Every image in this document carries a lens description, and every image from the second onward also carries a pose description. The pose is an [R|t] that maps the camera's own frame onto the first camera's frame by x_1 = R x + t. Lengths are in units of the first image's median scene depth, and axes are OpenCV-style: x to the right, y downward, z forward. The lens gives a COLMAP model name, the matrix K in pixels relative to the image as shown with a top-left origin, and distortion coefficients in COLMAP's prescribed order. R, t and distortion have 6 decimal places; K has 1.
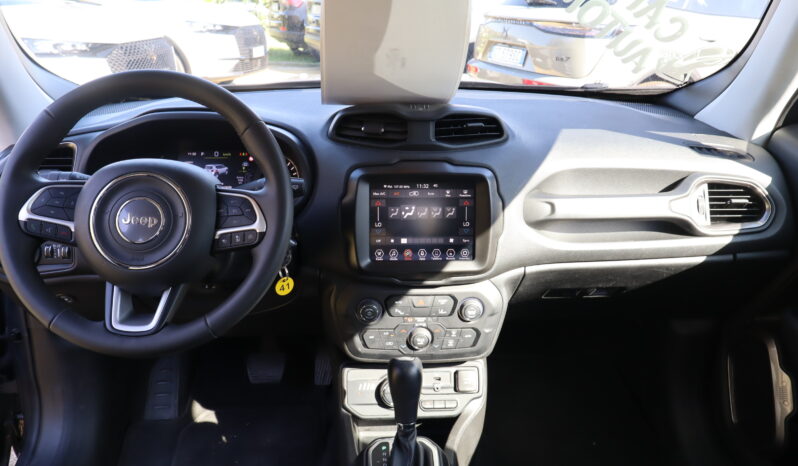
lens RADIAL K [[623.6, 0, 405.9], [0, 623.6, 233.9], [0, 0, 1]] dist [-0.006341, 0.004873]
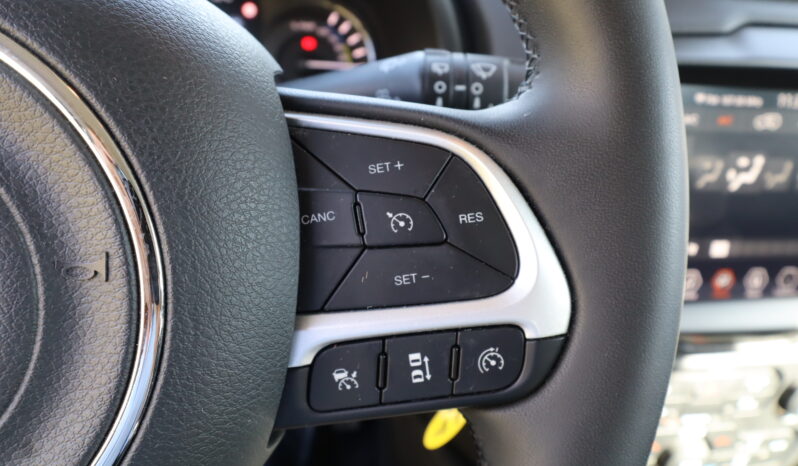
lens RADIAL K [[623.6, 0, 414.4], [0, 623.6, 249.1], [0, 0, 1]] dist [-0.006341, 0.004873]
pose [[0.987243, -0.003347, 0.159184, -0.242465], [-0.025619, 0.983414, 0.179559, -0.050829], [-0.157145, -0.181346, 0.970783, 0.659524]]
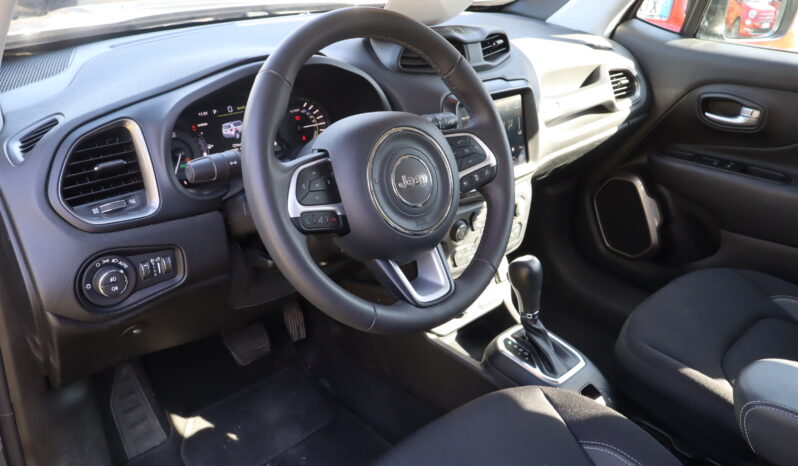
lens RADIAL K [[623.6, 0, 394.5], [0, 623.6, 233.7], [0, 0, 1]] dist [-0.006341, 0.004873]
pose [[0.768621, -0.272487, 0.578768, -0.774535], [0.199092, 0.961705, 0.188375, -0.095657], [-0.607934, -0.029561, 0.793437, 0.237477]]
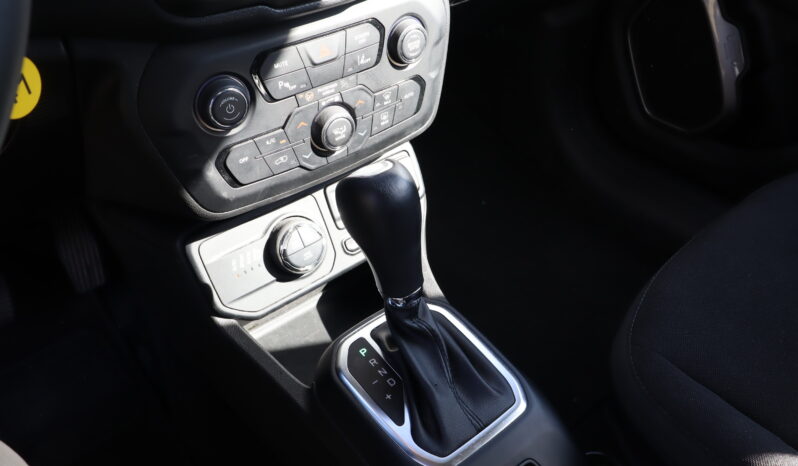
lens RADIAL K [[623.6, 0, 396.7], [0, 623.6, 233.2], [0, 0, 1]] dist [-0.006341, 0.004873]
pose [[0.815597, -0.397478, 0.420491, -0.184528], [0.241984, 0.894419, 0.376109, 0.071403], [-0.525590, -0.205001, 0.825669, 0.575033]]
